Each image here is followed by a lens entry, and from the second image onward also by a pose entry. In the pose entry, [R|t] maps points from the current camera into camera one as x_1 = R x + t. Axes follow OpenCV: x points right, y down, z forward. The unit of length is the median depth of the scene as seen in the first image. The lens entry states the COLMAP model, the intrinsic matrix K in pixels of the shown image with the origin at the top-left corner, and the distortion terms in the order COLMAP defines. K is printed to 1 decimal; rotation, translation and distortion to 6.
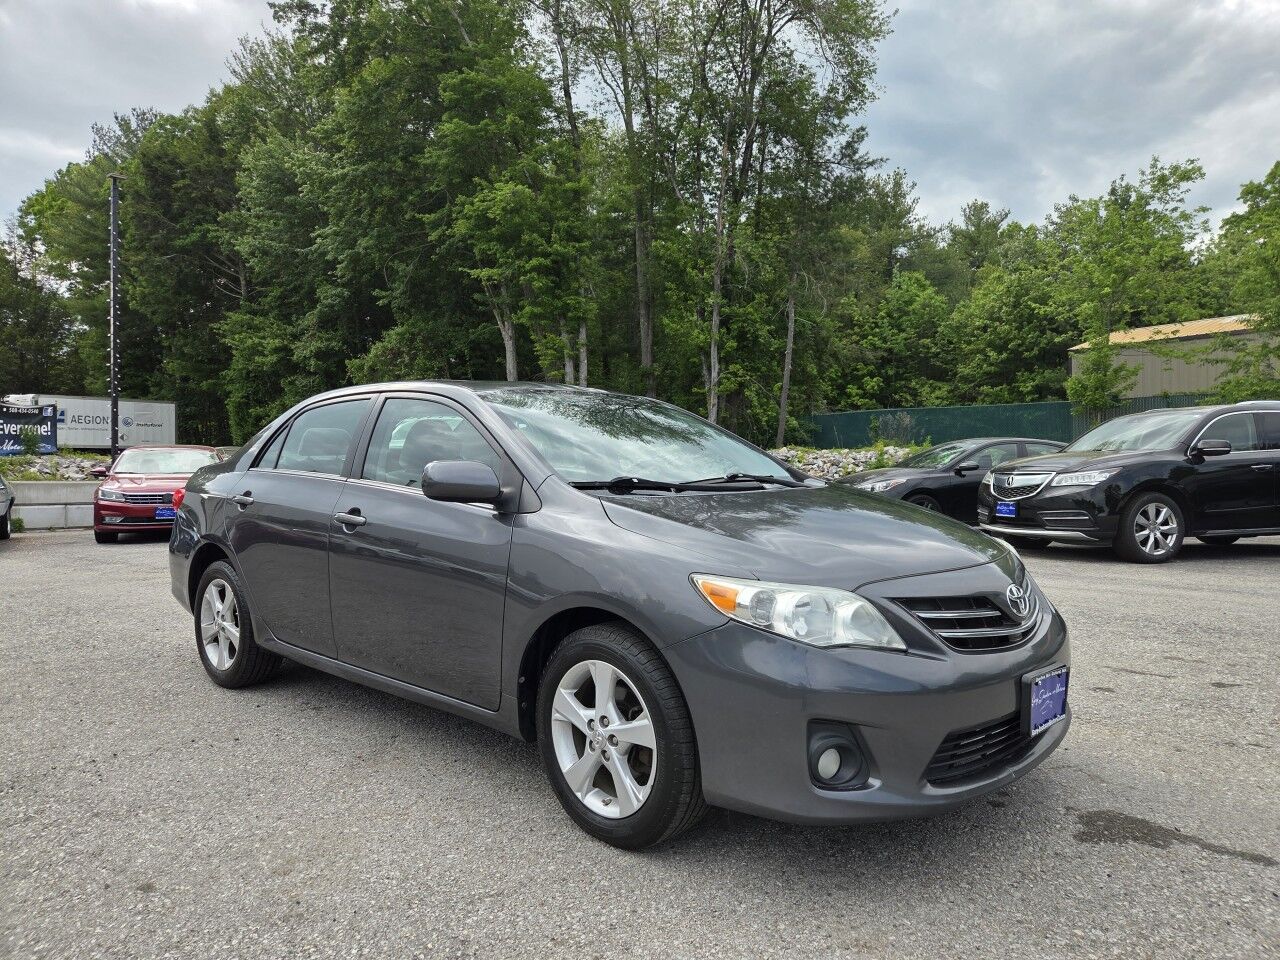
lens RADIAL K [[861.8, 0, 645.1], [0, 861.8, 472.7], [0, 0, 1]] dist [0.054081, -0.044649]
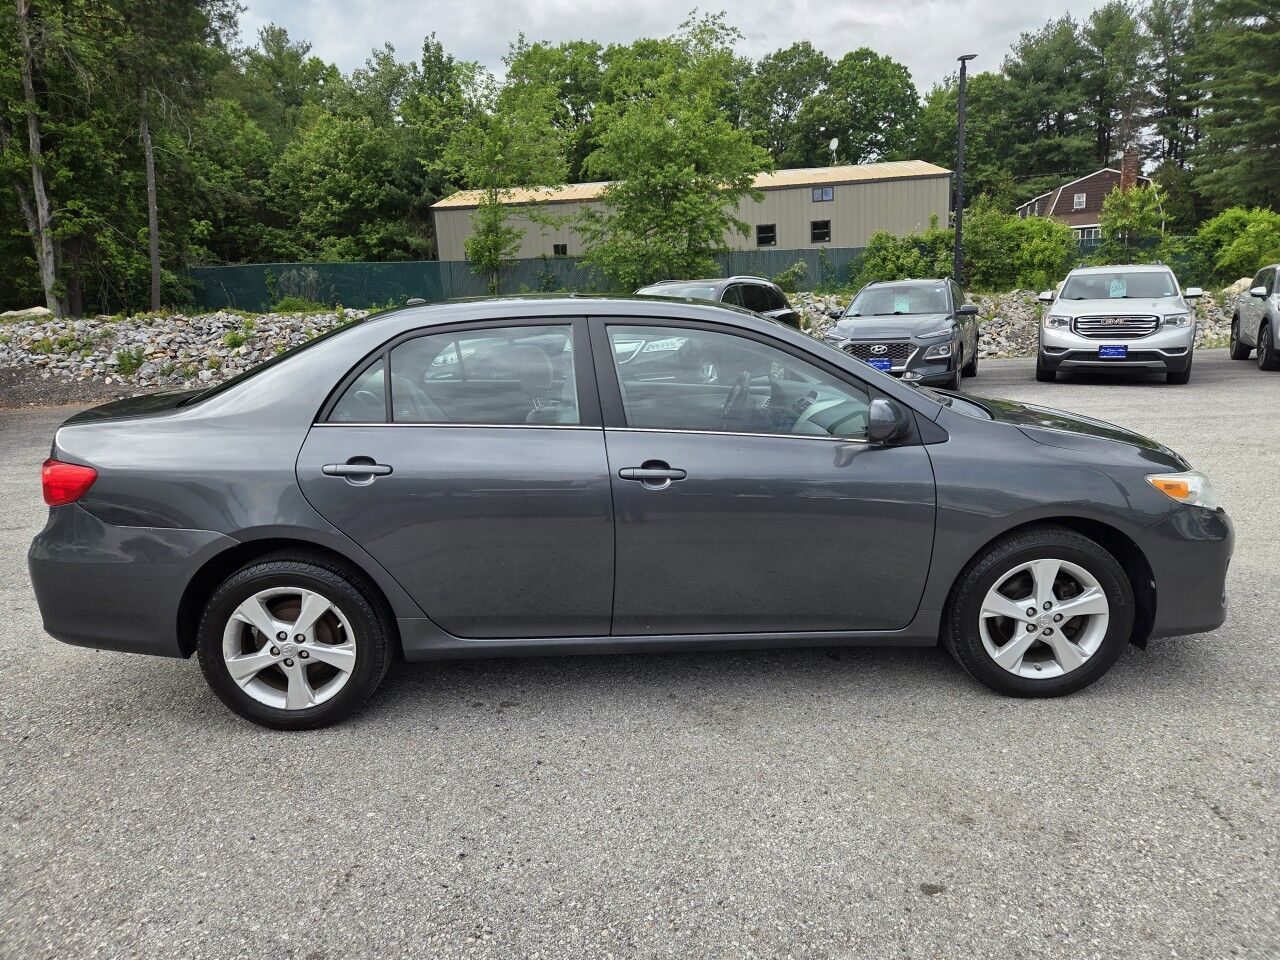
lens RADIAL K [[861.8, 0, 645.1], [0, 861.8, 472.7], [0, 0, 1]] dist [0.054081, -0.044649]
pose [[0.710319, -0.154269, 0.686766, -0.109865], [0.033737, 0.982027, 0.185700, -0.012620], [-0.703071, -0.108737, 0.702757, 0.048235]]
